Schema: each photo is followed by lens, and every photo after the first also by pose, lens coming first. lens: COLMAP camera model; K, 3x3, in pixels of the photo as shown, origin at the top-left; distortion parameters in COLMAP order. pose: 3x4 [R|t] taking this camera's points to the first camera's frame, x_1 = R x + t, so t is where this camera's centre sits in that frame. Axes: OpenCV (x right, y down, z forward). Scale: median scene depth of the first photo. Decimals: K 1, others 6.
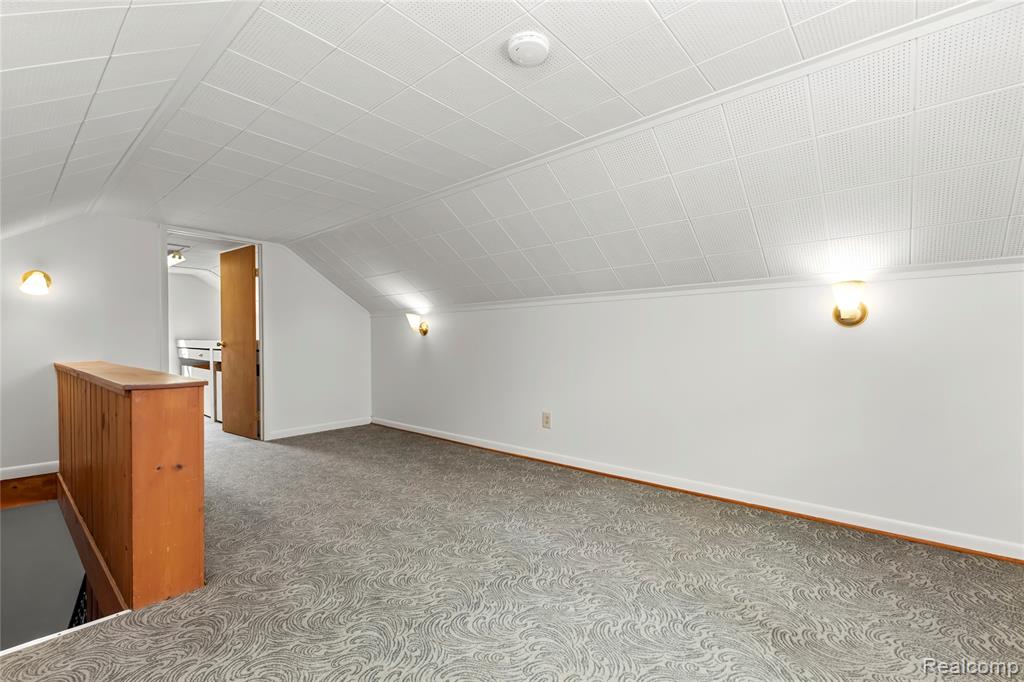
lens RADIAL K [[454.2, 0, 516.1], [0, 454.2, 350.6], [0, 0, 1]] dist [0.025909, -0.000540]
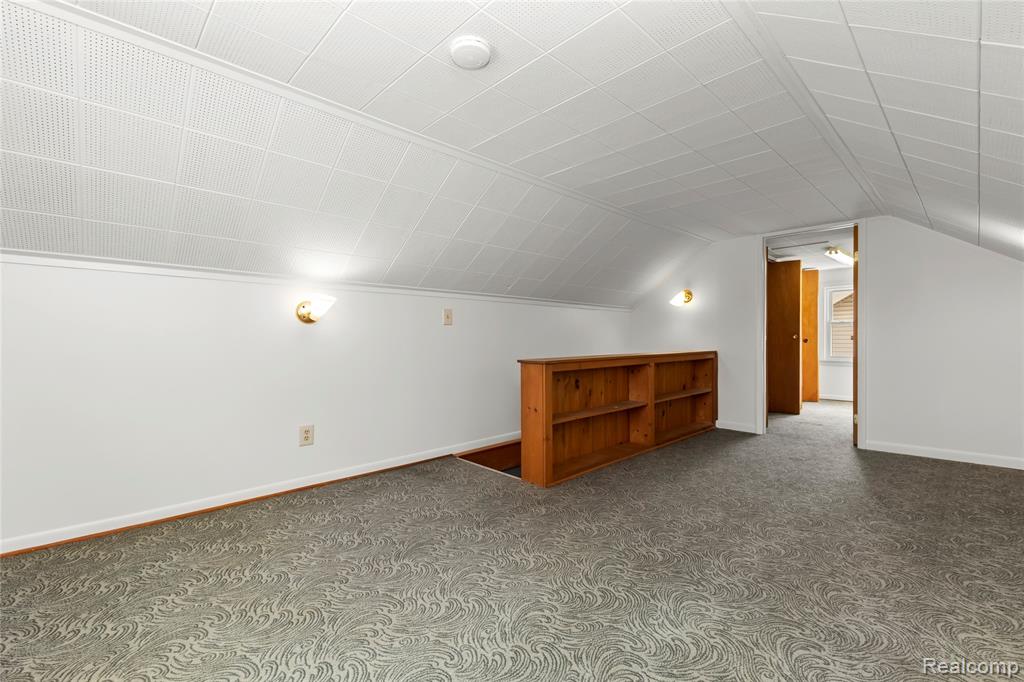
lens RADIAL K [[449.6, 0, 512.9], [0, 449.6, 342.9], [0, 0, 1]] dist [0.020745, -0.001052]
pose [[-0.083561, 0.011407, -0.996437, 0.558484], [-0.013071, 0.999836, 0.012542, -0.008502], [0.996417, 0.014072, -0.083398, 0.631455]]
